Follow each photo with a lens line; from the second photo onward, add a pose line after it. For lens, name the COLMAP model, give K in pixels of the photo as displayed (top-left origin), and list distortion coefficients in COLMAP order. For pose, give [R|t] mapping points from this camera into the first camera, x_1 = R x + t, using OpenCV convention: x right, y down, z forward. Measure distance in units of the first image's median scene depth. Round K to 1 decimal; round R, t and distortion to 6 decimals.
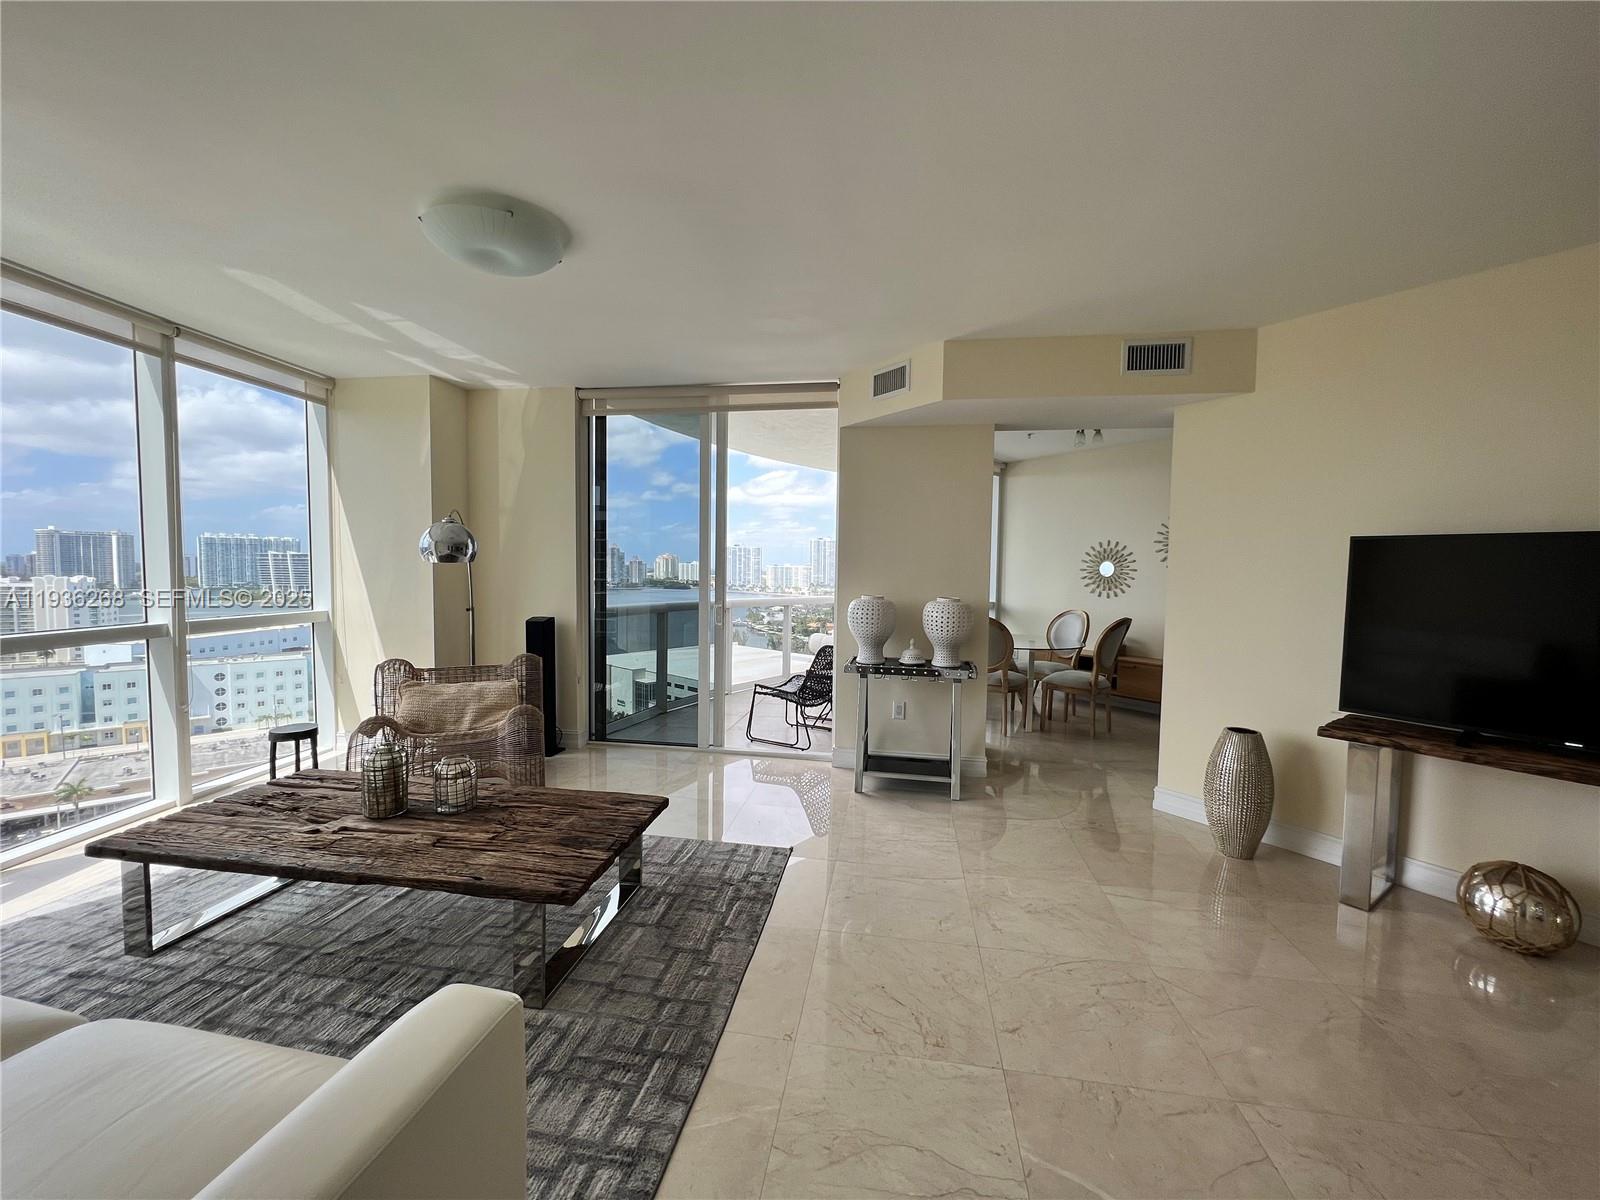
lens RADIAL K [[642.5, 0, 798.6], [0, 642.5, 599.5], [0, 0, 1]] dist [-0.003445, 0.001339]
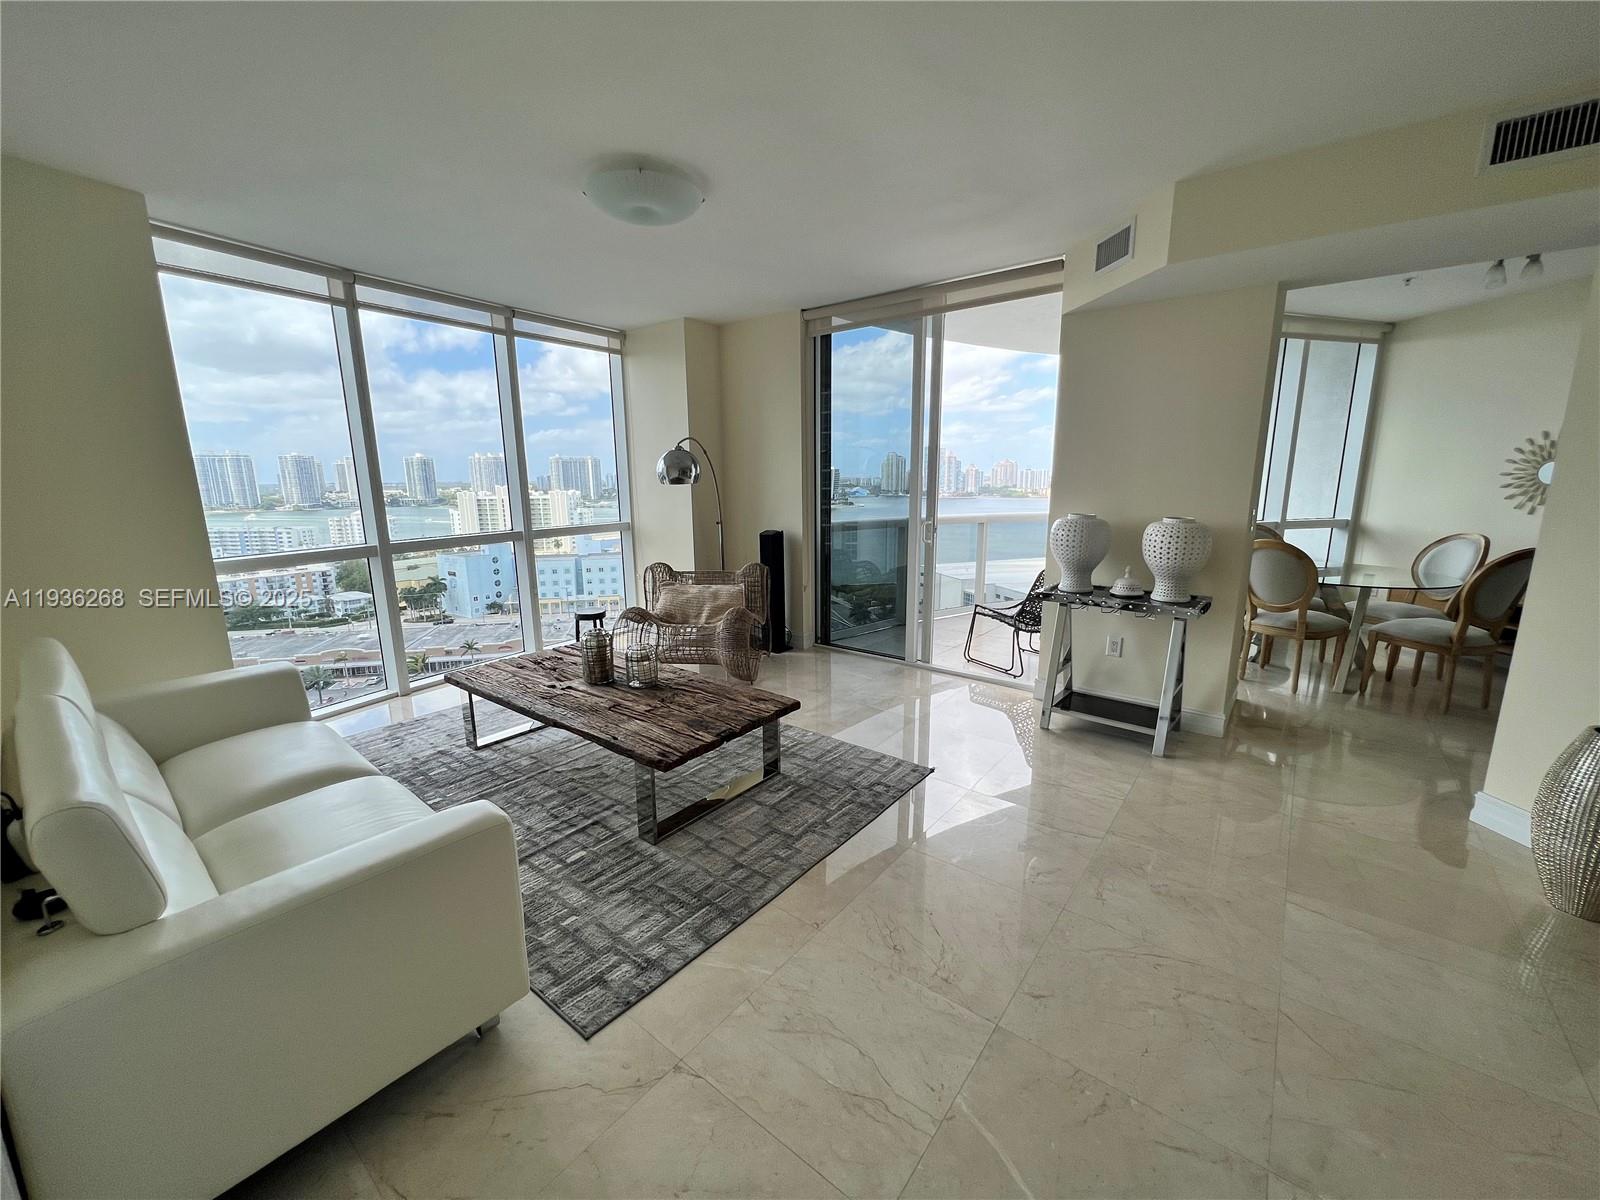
lens RADIAL K [[641.3, 0, 799.4], [0, 641.3, 600.7], [0, 0, 1]] dist [-0.002899, 0.000609]
pose [[0.872983, 0.072806, -0.482285, 0.184853], [-0.003468, 0.989698, 0.143129, -0.011418], [0.487737, -0.123276, 0.864242, 0.042052]]
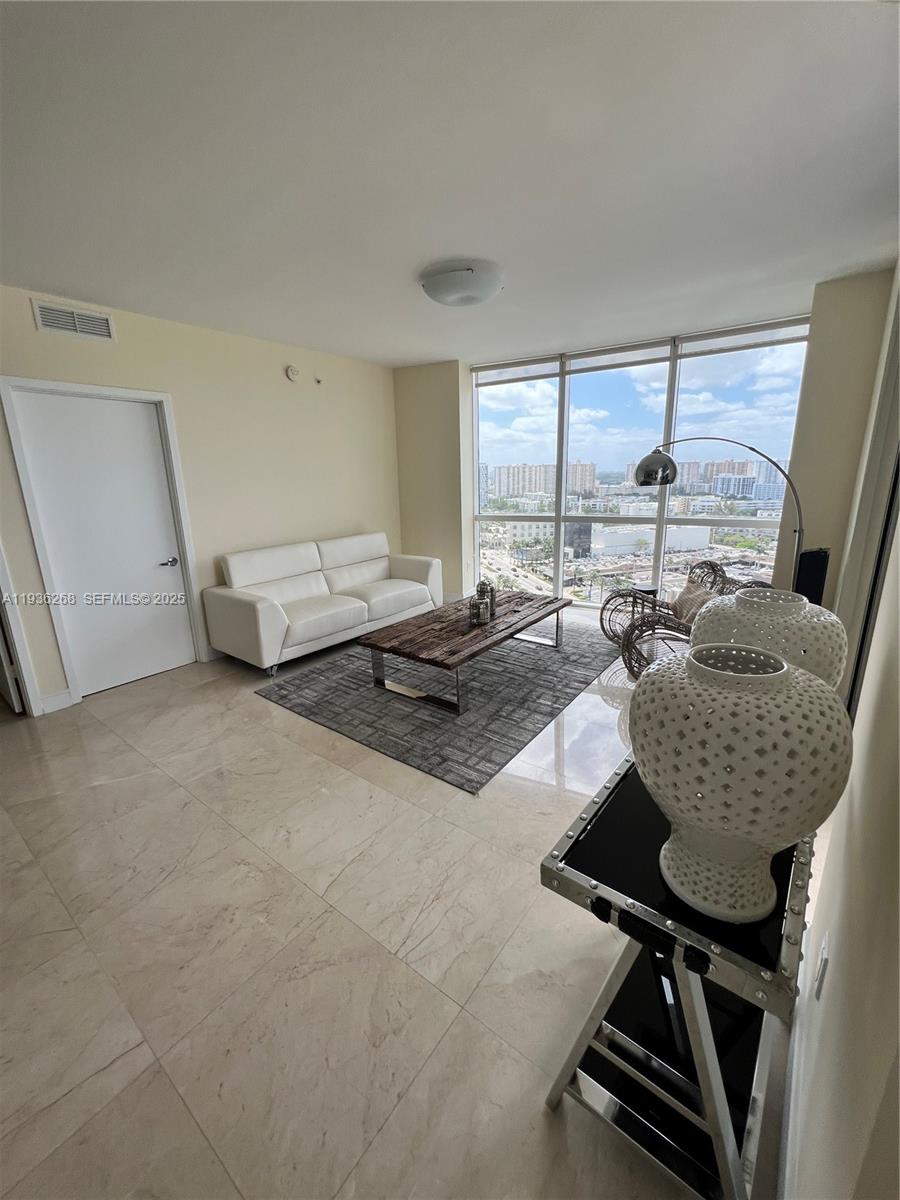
lens RADIAL K [[481.0, 0, 450.5], [0, 481.0, 598.5], [0, 0, 1]] dist [-0.002899, 0.000609]
pose [[-0.477885, 0.218765, -0.850745, 0.388885], [-0.025093, 0.964697, 0.262163, -0.063278], [0.878064, 0.146632, -0.455525, 0.861240]]
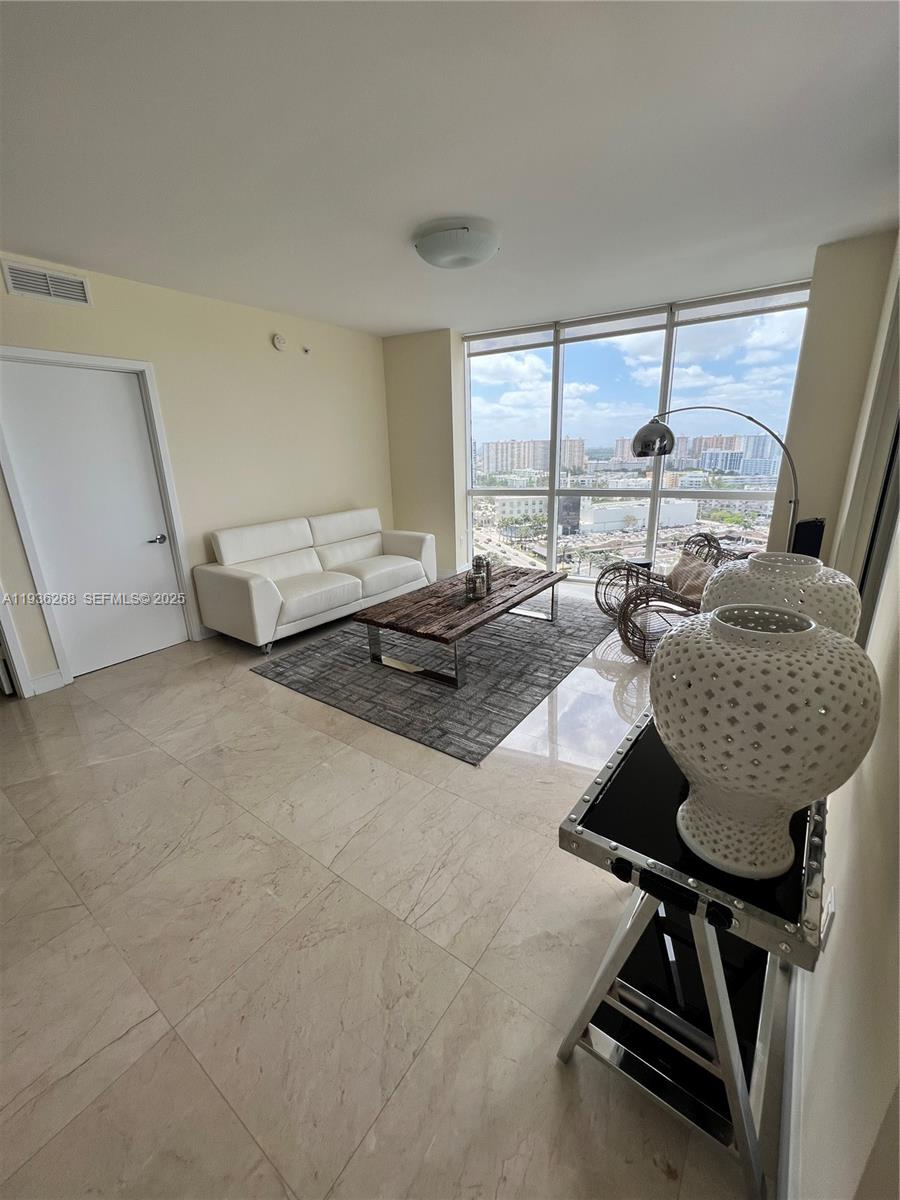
lens RADIAL K [[481.0, 0, 450.7], [0, 481.0, 598.3], [0, 0, 1]] dist [-0.002899, 0.000609]
pose [[-0.456010, 0.262324, -0.850436, 0.390729], [-0.020379, 0.952245, 0.304655, -0.056262], [0.889741, 0.156257, -0.428887, 0.850175]]
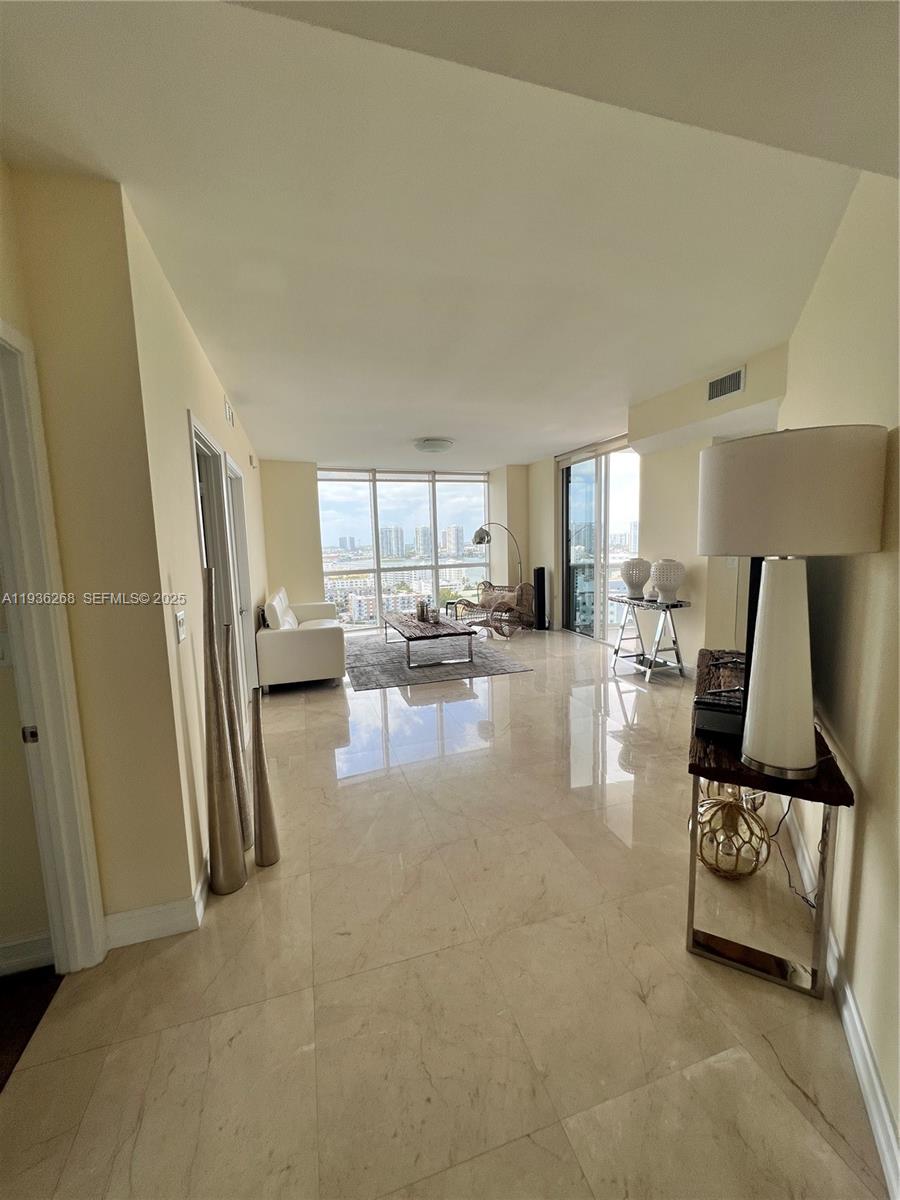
lens RADIAL K [[481.0, 0, 443.7], [0, 481.0, 598.6], [0, 0, 1]] dist [-0.002899, 0.000609]
pose [[0.430504, 0.081302, -0.898920, 0.925512], [-0.007716, 0.996230, 0.086407, -0.004531], [0.902556, -0.030262, 0.429508, -0.001569]]
